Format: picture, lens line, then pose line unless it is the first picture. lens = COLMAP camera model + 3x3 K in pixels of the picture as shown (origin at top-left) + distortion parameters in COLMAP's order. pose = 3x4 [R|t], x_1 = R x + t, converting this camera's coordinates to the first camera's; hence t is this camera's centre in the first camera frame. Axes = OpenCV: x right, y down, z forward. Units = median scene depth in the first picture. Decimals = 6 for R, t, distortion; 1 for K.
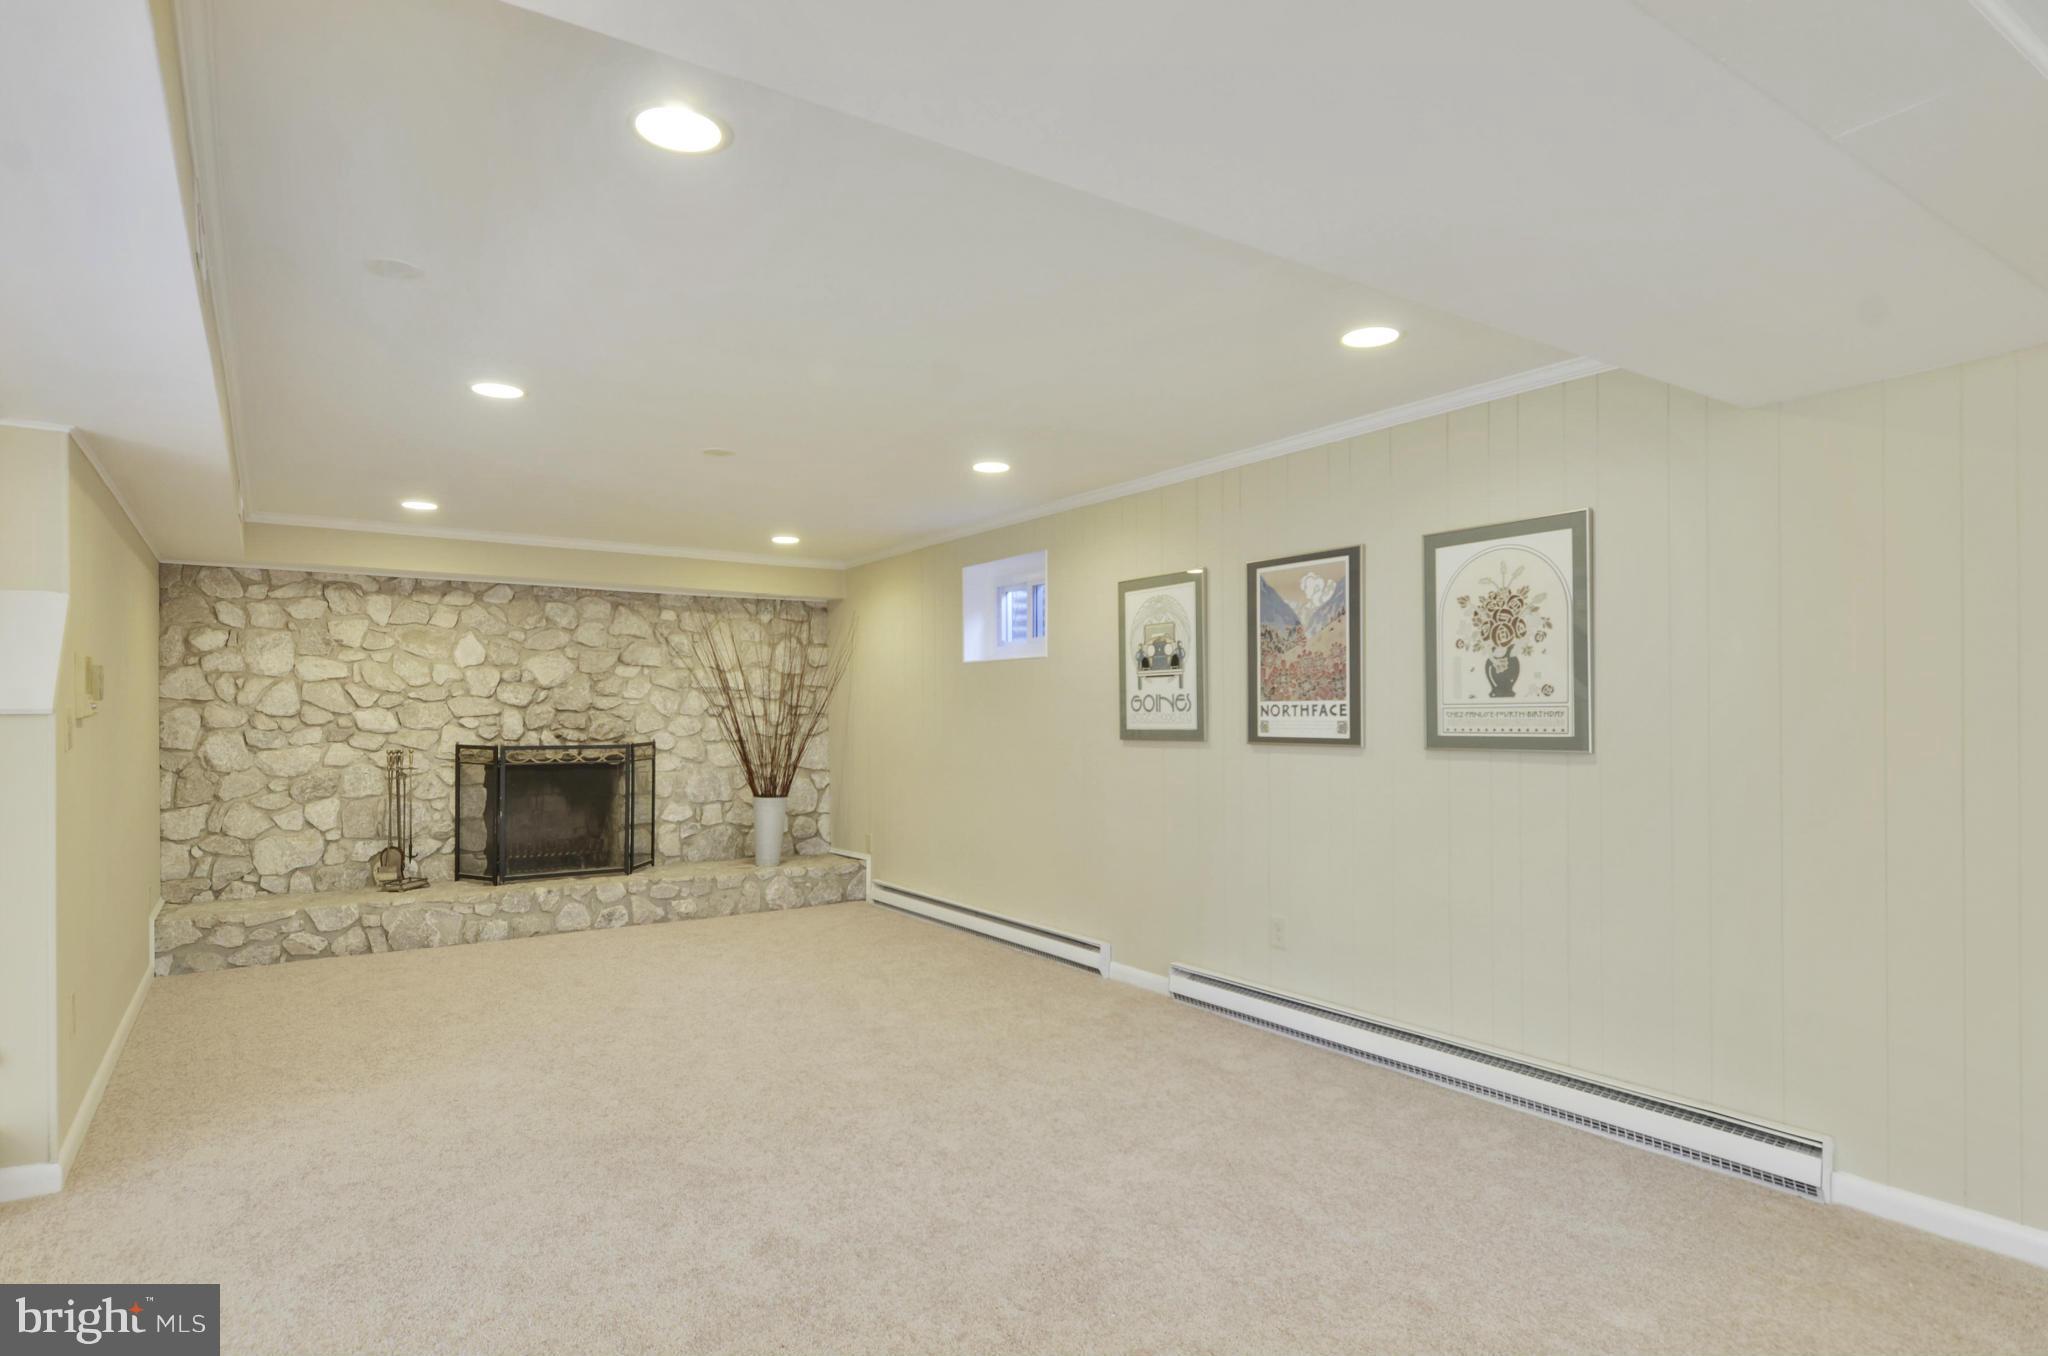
lens RADIAL K [[1105.6, 0, 1032.1], [0, 1105.6, 697.3], [0, 0, 1]] dist [0.012556, -0.003339]
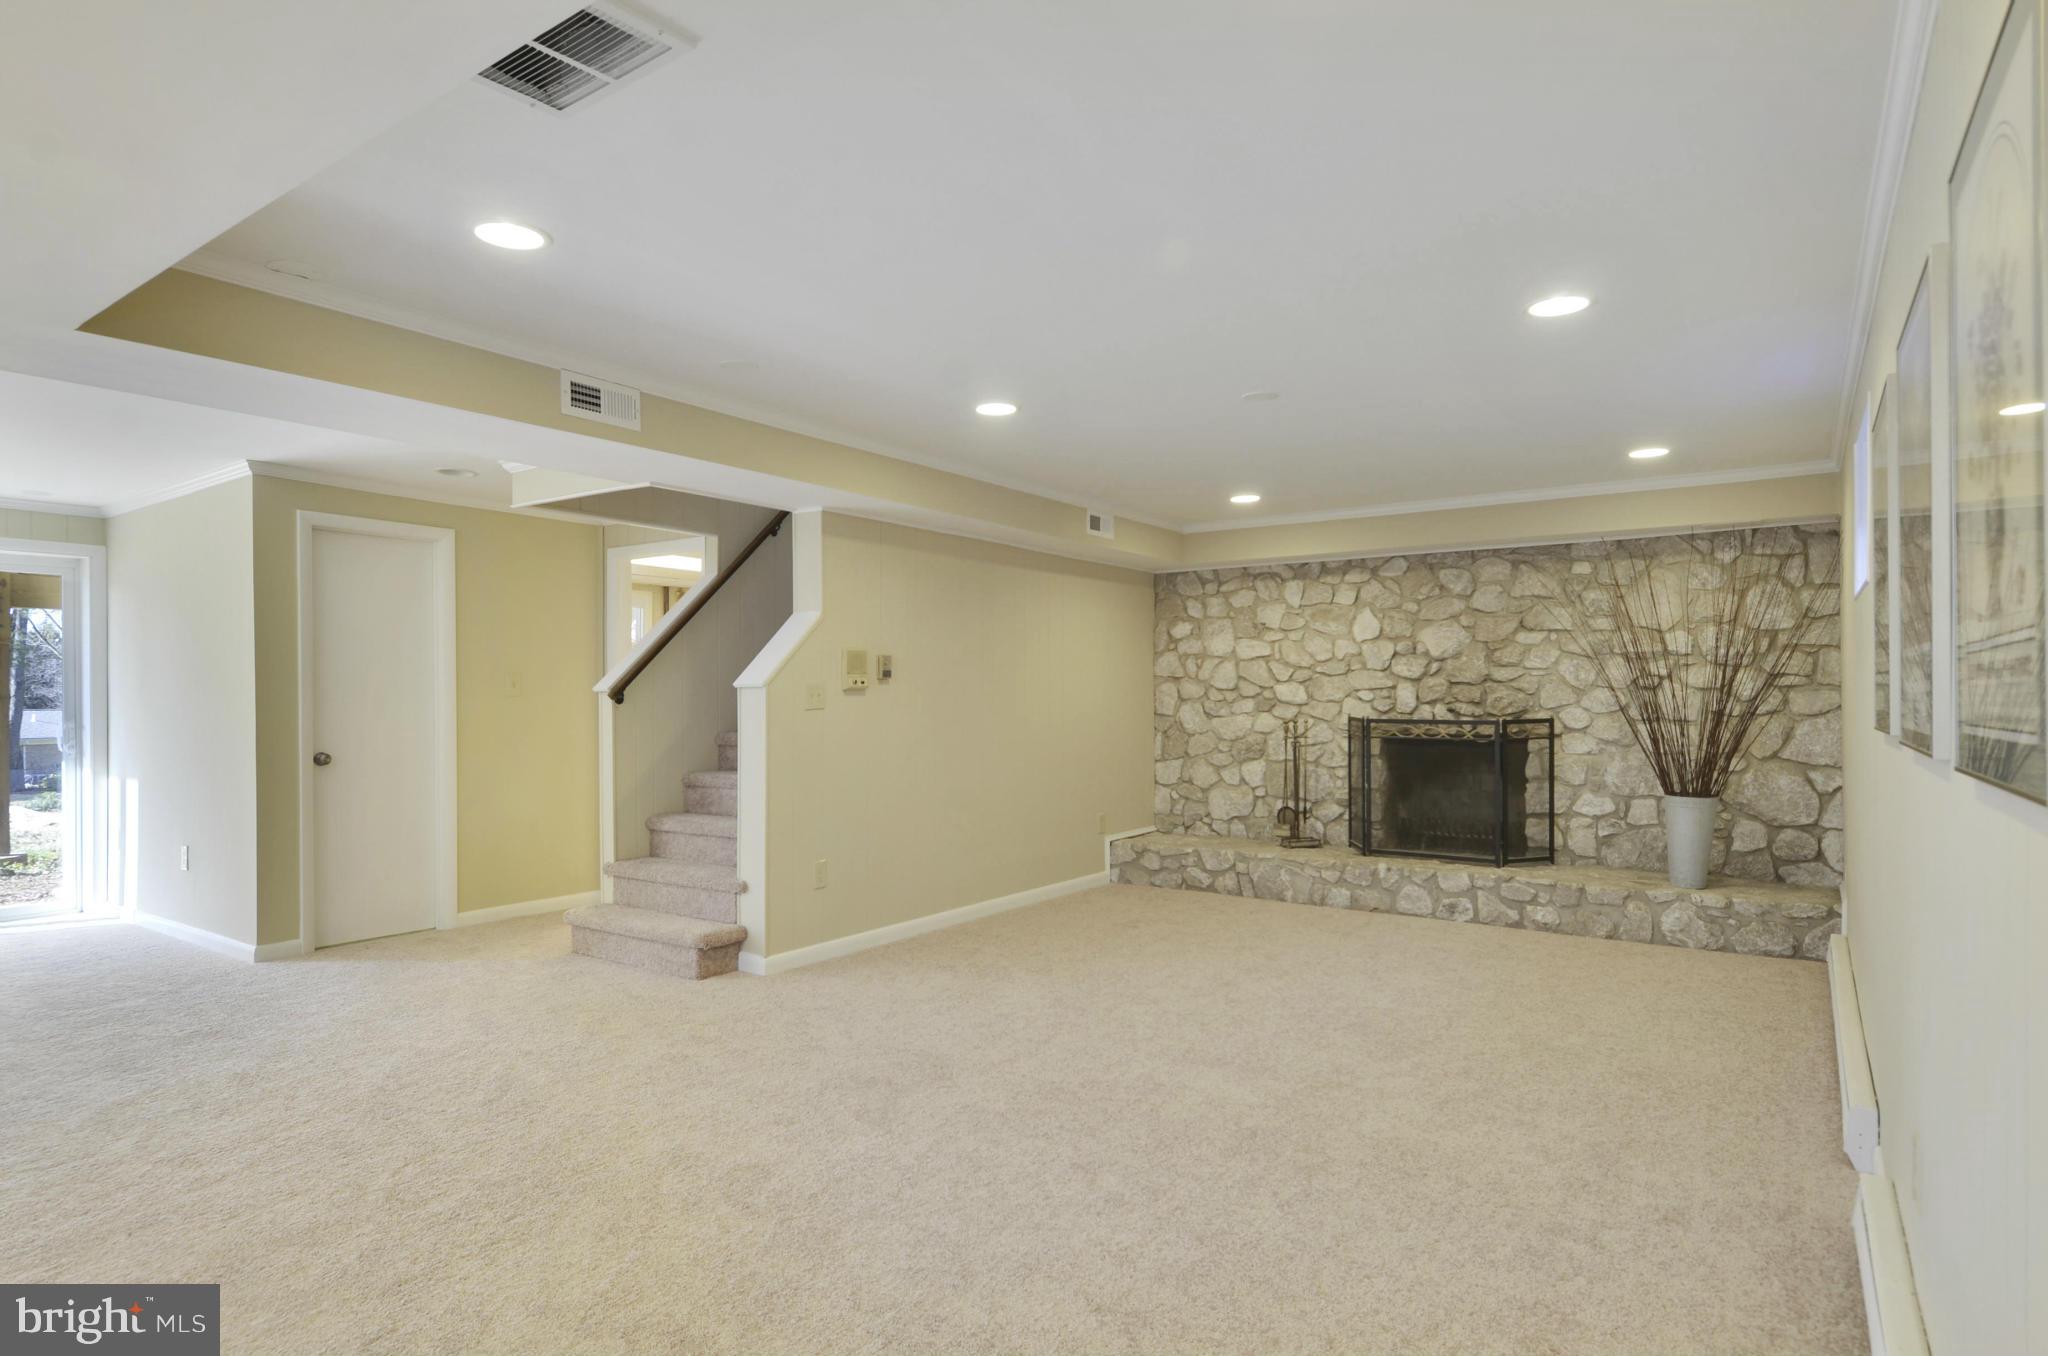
lens RADIAL K [[1105.6, 0, 1020.2], [0, 1105.6, 688.2], [0, 0, 1]] dist [0.012556, -0.003339]
pose [[0.341279, -0.004217, -0.939953, 0.399083], [0.016419, 0.999864, 0.001475, 0.010753], [0.939819, -0.015937, 0.341302, 0.399235]]
